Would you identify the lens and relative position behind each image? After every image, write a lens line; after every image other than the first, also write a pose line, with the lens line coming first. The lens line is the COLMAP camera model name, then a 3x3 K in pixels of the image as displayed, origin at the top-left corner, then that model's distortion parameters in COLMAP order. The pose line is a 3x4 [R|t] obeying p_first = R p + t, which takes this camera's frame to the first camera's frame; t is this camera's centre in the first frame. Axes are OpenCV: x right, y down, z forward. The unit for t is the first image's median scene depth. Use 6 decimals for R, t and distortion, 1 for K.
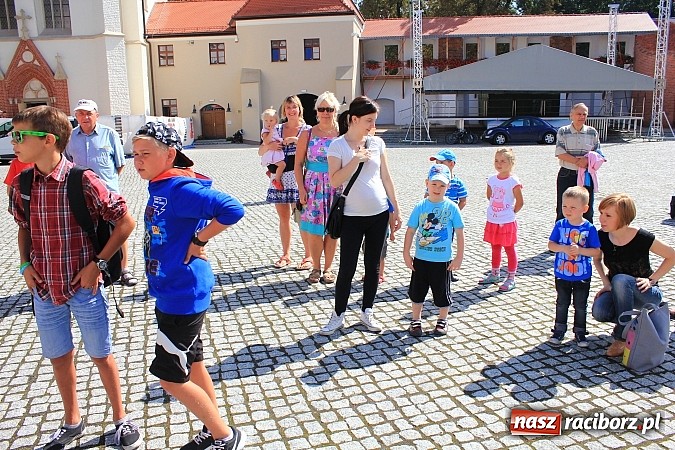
lens RADIAL K [[563.5, 0, 334.6], [0, 563.5, 221.1], [0, 0, 1]] dist [-0.155938, 0.141092]
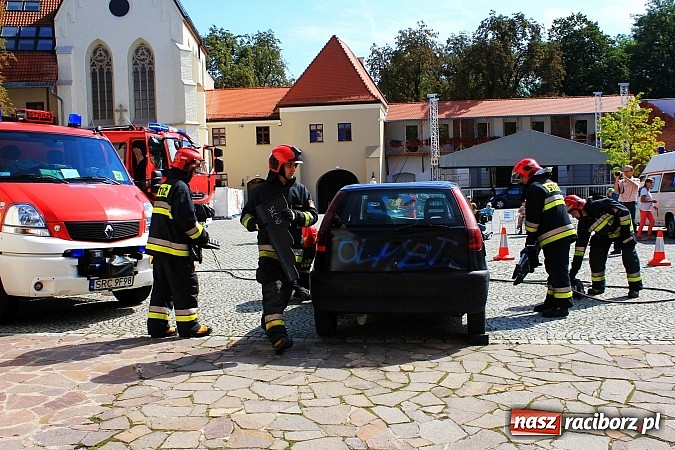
lens RADIAL K [[674.0, 0, 330.1], [0, 674.0, 210.1], [0, 0, 1]] dist [-0.050750, 0.000000]
pose [[0.999673, -0.007318, -0.024517, -0.037008], [0.003419, 0.987840, -0.155437, 0.075806], [0.025356, 0.155303, 0.987541, -0.381891]]
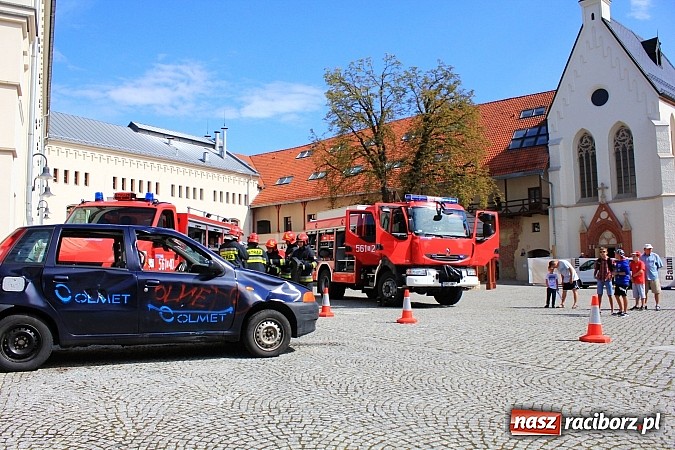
lens RADIAL K [[563.5, 0, 335.4], [0, 563.5, 226.6], [0, 0, 1]] dist [-0.155938, 0.141092]
pose [[0.576381, -0.048345, -0.815750, 0.137396], [-0.160472, 0.972116, -0.170996, 0.057940], [0.801270, 0.229464, 0.552551, -0.246820]]
